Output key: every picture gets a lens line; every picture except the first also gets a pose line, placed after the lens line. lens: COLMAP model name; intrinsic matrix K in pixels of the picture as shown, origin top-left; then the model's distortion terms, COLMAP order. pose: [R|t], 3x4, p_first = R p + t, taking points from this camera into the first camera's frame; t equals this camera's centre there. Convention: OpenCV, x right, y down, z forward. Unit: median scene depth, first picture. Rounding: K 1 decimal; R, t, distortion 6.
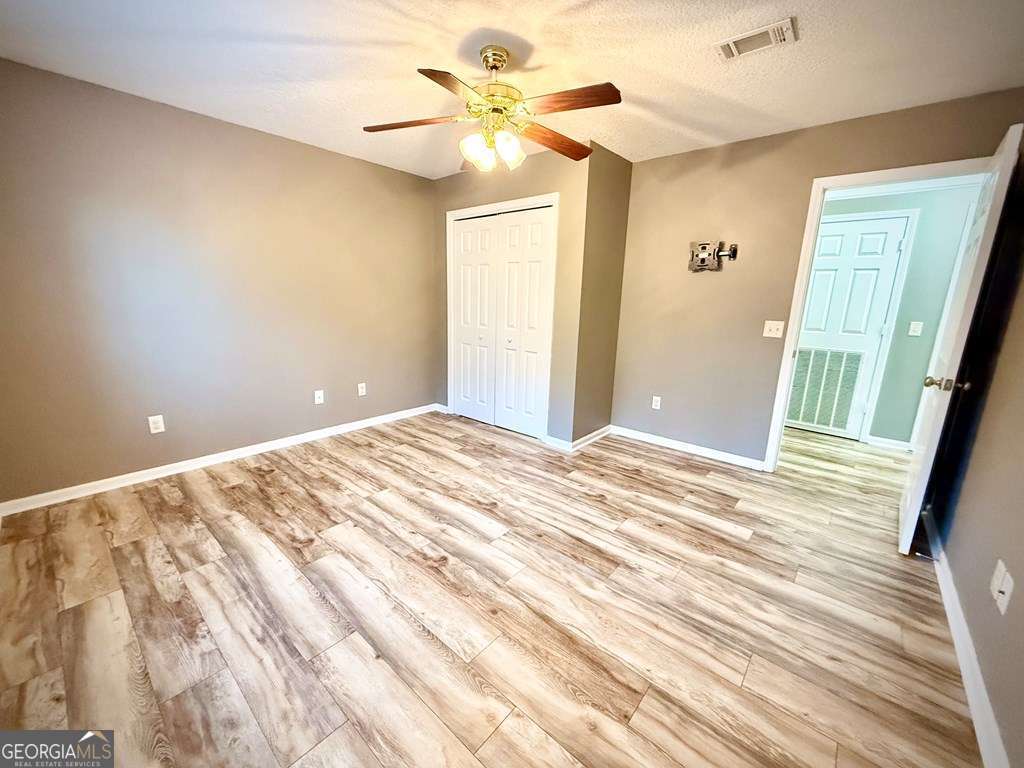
lens RADIAL K [[407.5, 0, 510.6], [0, 407.5, 383.8], [0, 0, 1]] dist [0.000015, 0.001135]
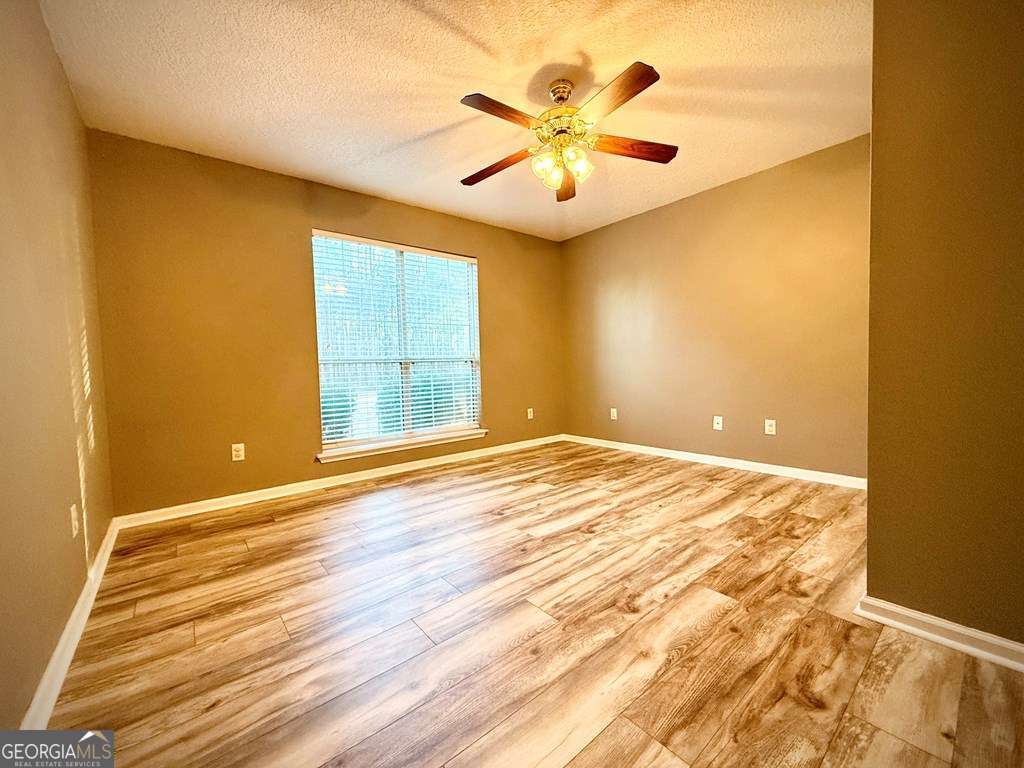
lens RADIAL K [[407.5, 0, 513.1], [0, 407.5, 385.7], [0, 0, 1]] dist [0.000015, 0.001135]
pose [[-0.162053, 0.029746, -0.986334, 0.725608], [-0.182189, 0.981460, 0.059532, -0.031412], [0.969818, 0.189347, -0.153629, 0.782568]]
